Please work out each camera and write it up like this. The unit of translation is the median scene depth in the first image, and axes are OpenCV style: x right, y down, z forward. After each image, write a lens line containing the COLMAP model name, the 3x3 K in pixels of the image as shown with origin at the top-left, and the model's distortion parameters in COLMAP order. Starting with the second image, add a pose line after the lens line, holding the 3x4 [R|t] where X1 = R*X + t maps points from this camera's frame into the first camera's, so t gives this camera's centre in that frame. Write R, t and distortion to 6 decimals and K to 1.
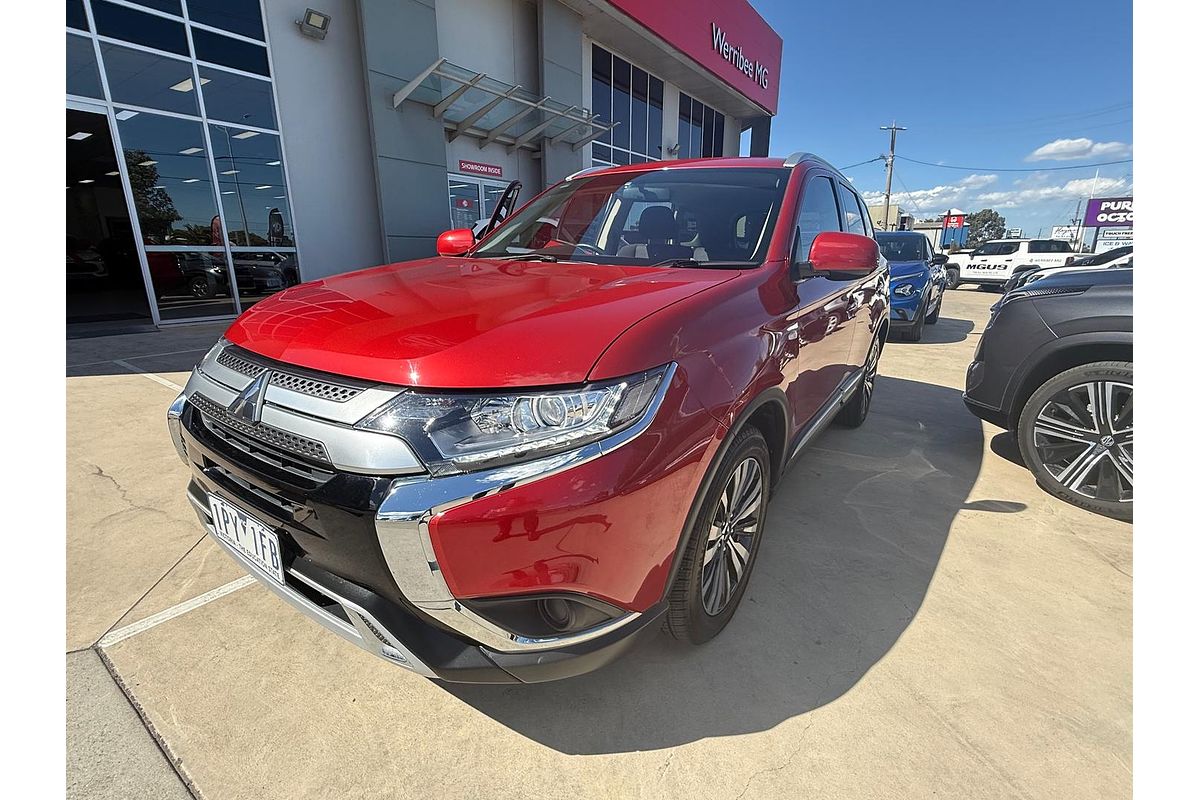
lens RADIAL K [[527.9, 0, 594.8], [0, 527.9, 399.7], [0, 0, 1]] dist [-0.000293, 0.000847]
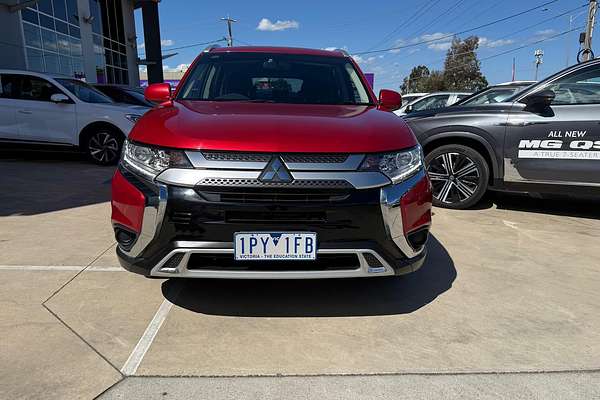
lens RADIAL K [[425.4, 0, 297.7], [0, 425.4, 198.1], [0, 0, 1]] dist [0.007709, -0.016197]
pose [[0.791730, -0.133721, 0.596056, -0.159794], [0.166829, 0.985986, -0.000396, 0.011474], [-0.587650, 0.099753, 0.802943, -0.026931]]
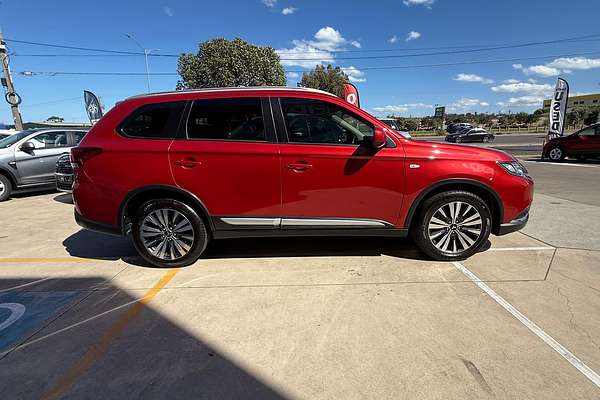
lens RADIAL K [[296.3, 0, 301.1], [0, 296.3, 198.5], [0, 0, 1]] dist [-0.002981, 0.000540]
pose [[-0.574443, -0.174616, 0.799703, -0.199796], [0.232142, 0.902115, 0.363730, -0.125516], [-0.784937, 0.394586, -0.477678, 0.420734]]
